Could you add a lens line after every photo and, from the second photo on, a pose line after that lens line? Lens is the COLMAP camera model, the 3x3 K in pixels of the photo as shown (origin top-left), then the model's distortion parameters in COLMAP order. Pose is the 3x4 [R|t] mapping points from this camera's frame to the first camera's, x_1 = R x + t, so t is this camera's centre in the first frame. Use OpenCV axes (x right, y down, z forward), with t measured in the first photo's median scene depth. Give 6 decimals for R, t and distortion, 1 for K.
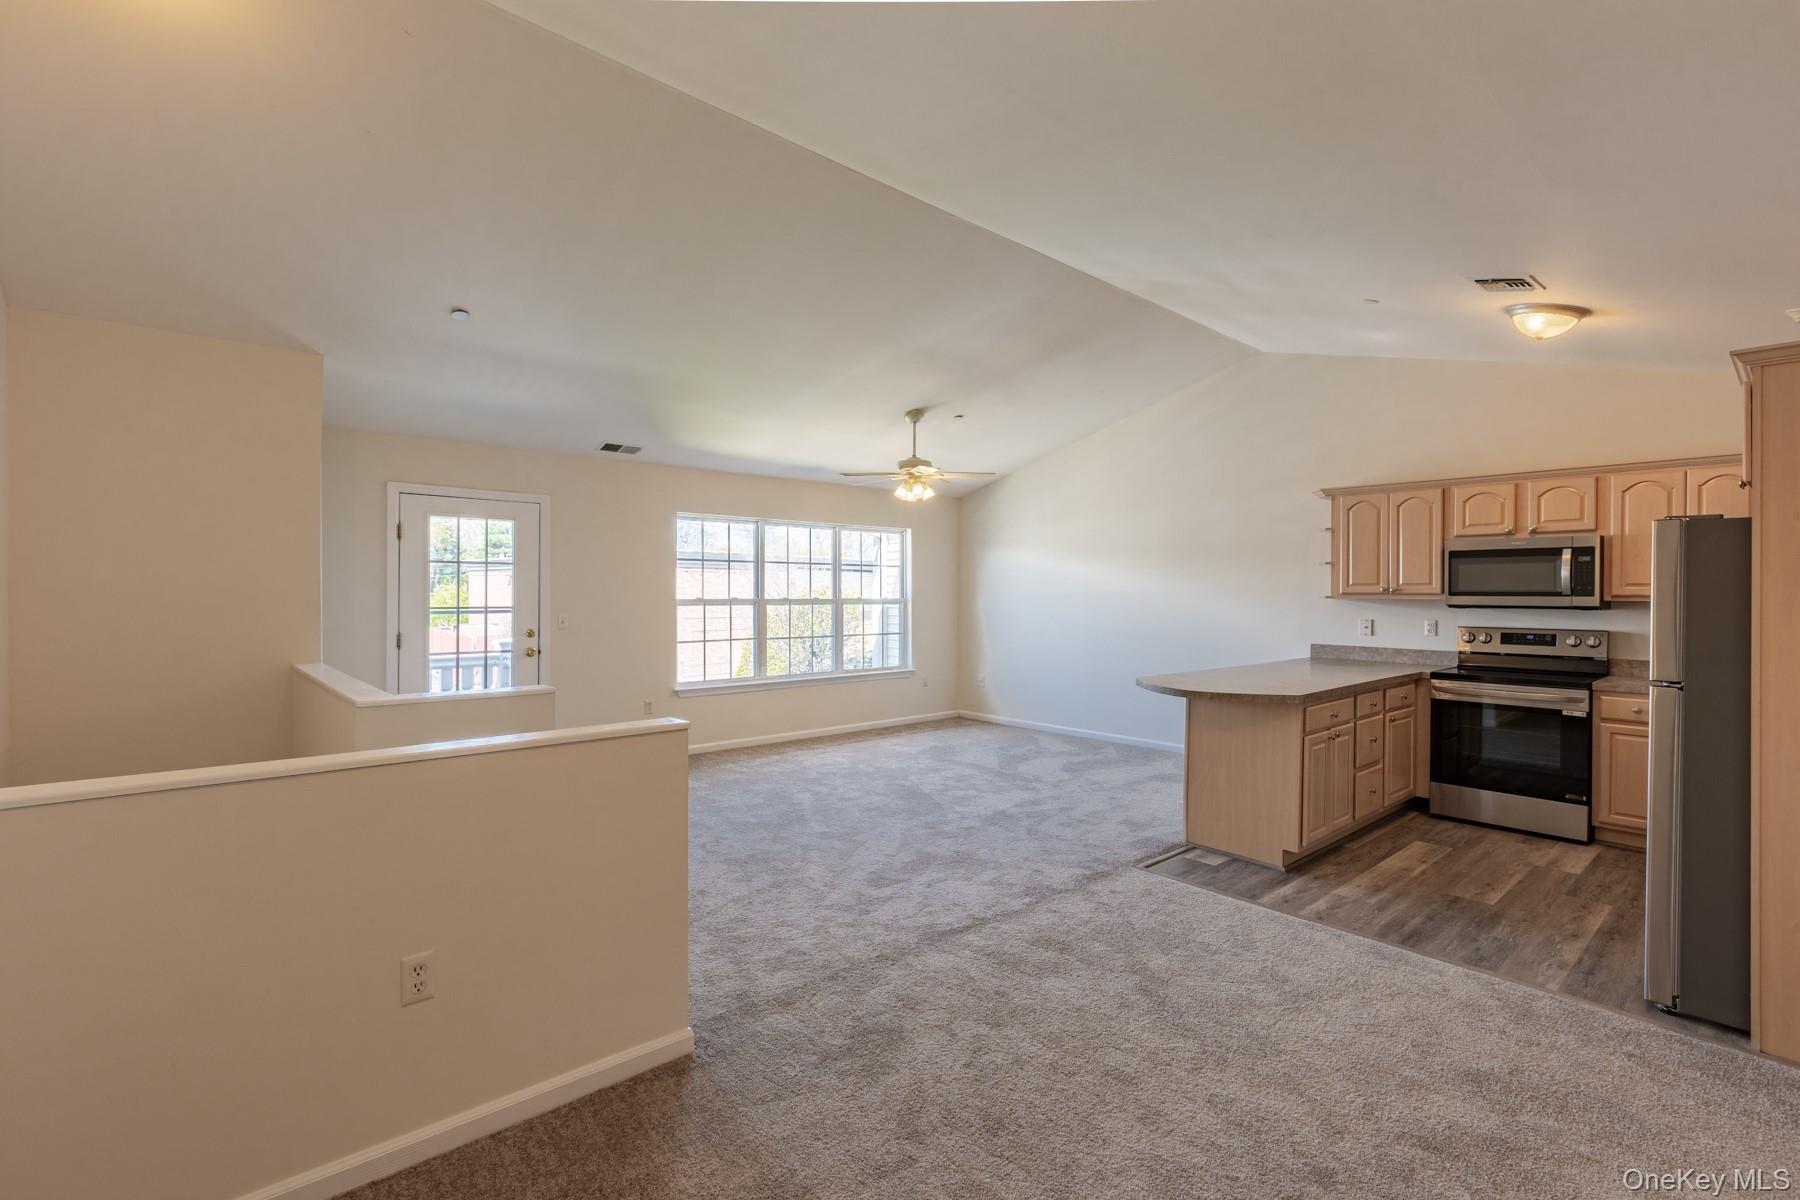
lens RADIAL K [[803.1, 0, 887.6], [0, 803.1, 595.7], [0, 0, 1]] dist [0.001071, 0.000343]
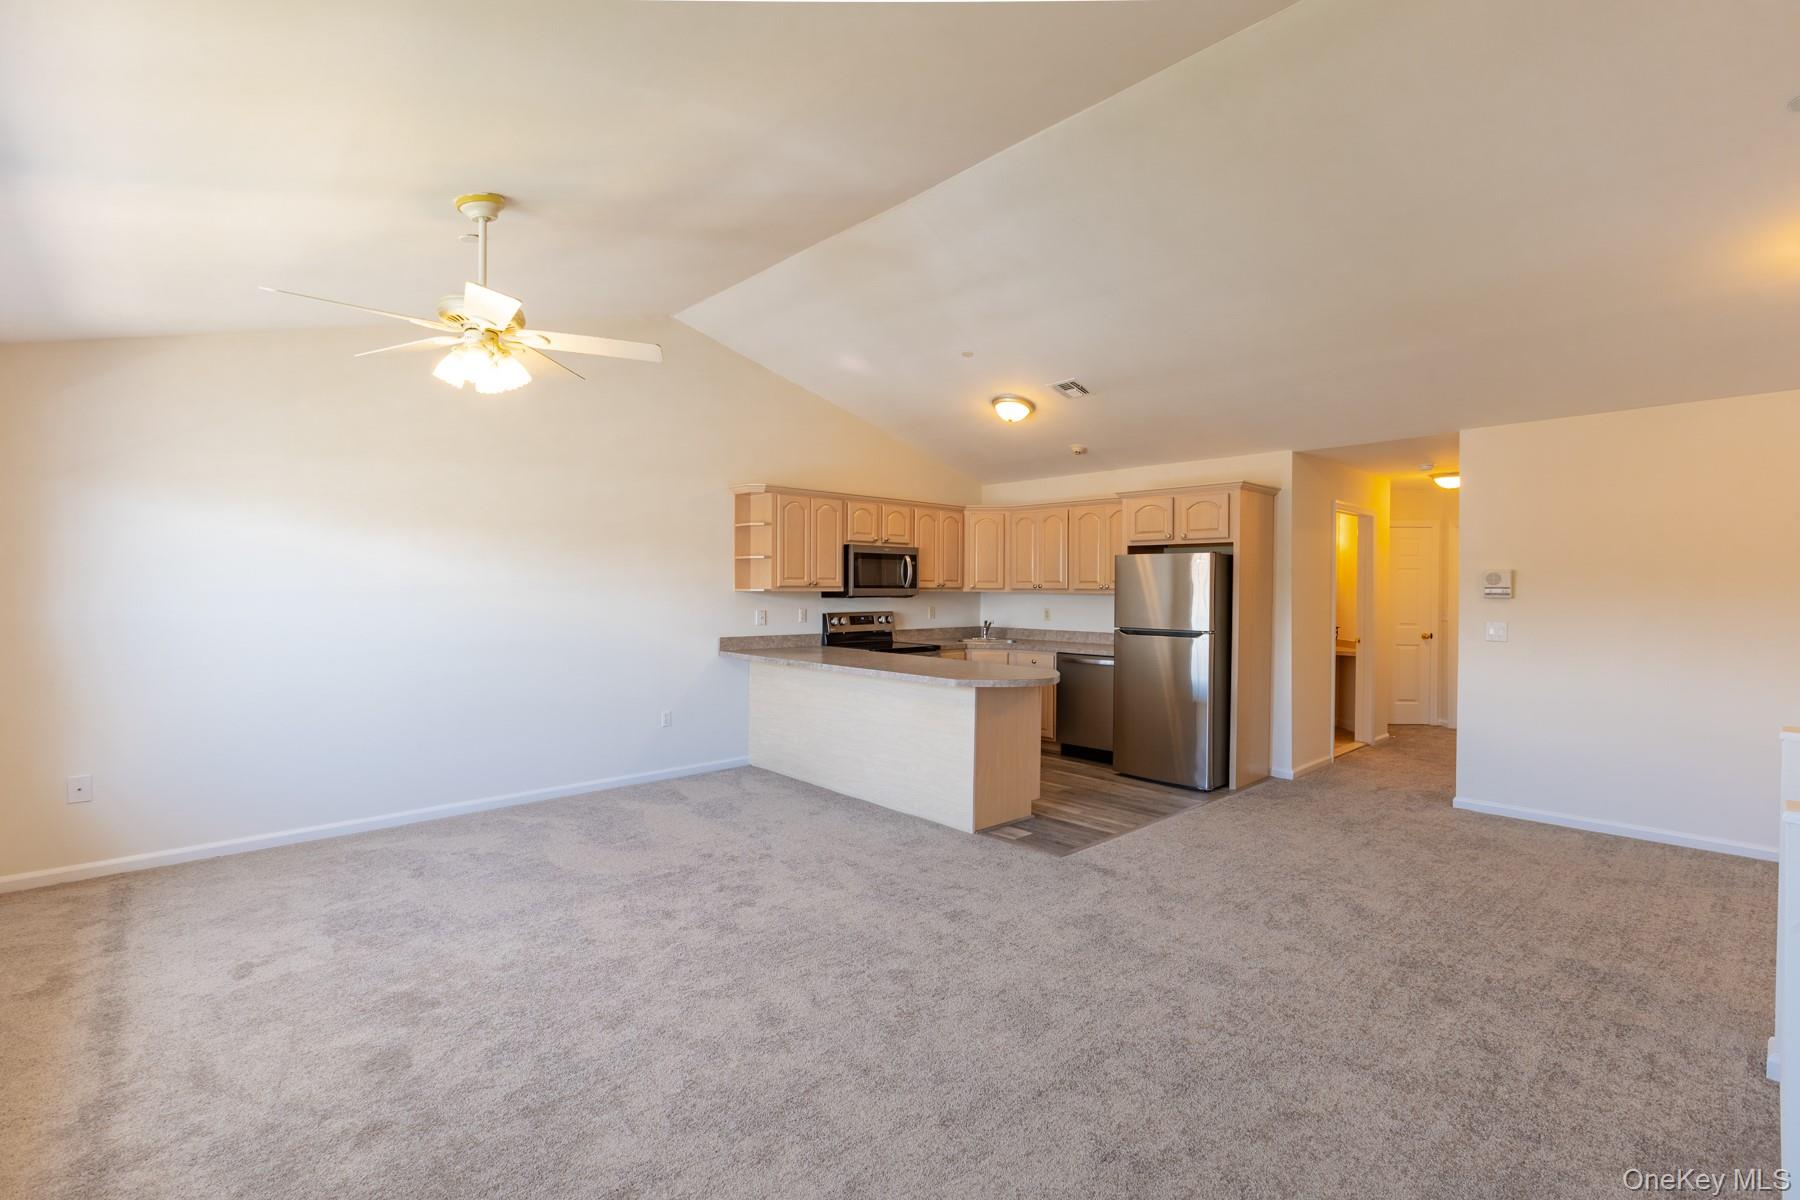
lens RADIAL K [[806.5, 0, 892.4], [0, 806.5, 595.1], [0, 0, 1]] dist [-0.002889, -0.000627]
pose [[-0.033748, -0.013692, 0.999337, -0.527220], [-0.001154, 0.999906, 0.013661, -0.006143], [-0.999430, -0.000692, -0.033761, 0.934541]]
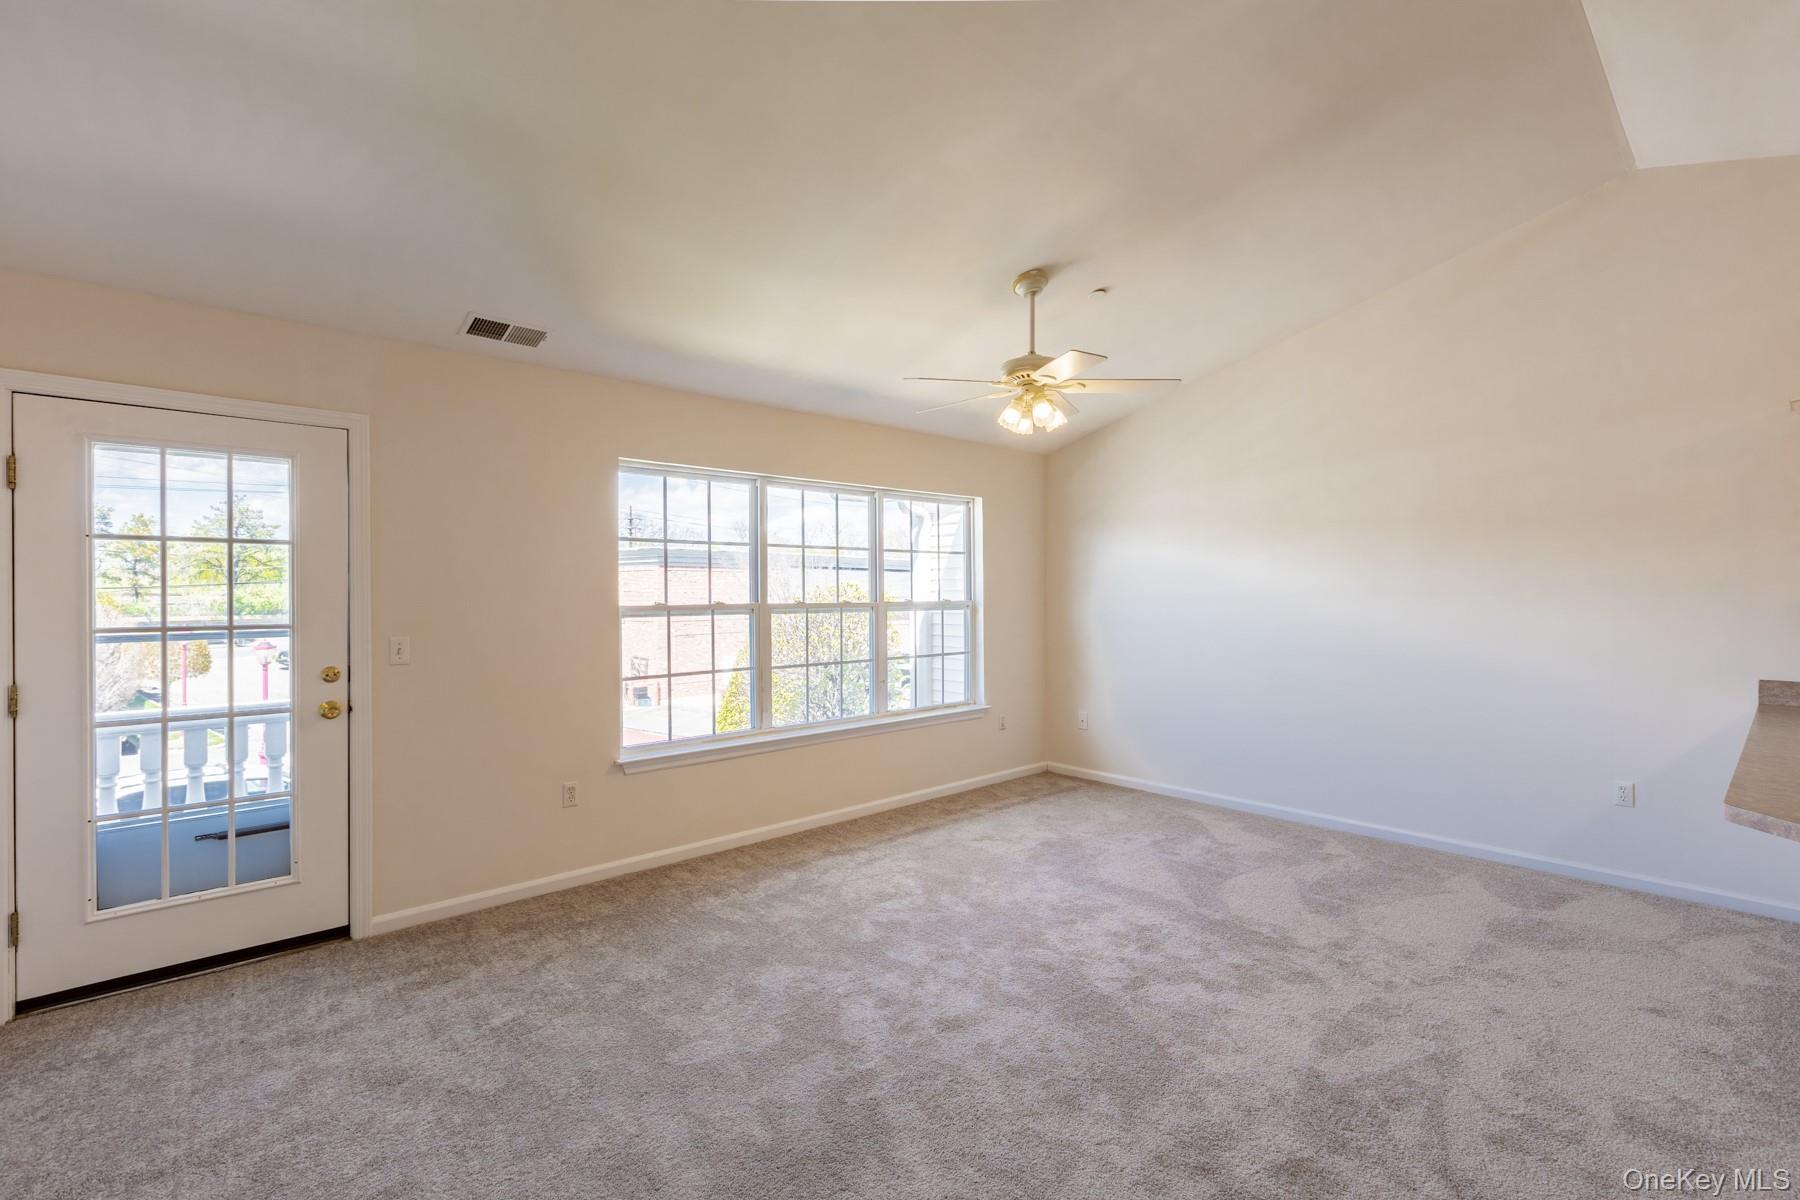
lens RADIAL K [[803.1, 0, 887.6], [0, 803.1, 595.7], [0, 0, 1]] dist [0.001071, 0.000343]
pose [[0.999863, -0.007044, 0.014983, -0.095039], [0.007026, 0.999975, 0.001257, -0.003525], [-0.014992, -0.001152, 0.999887, 0.514720]]
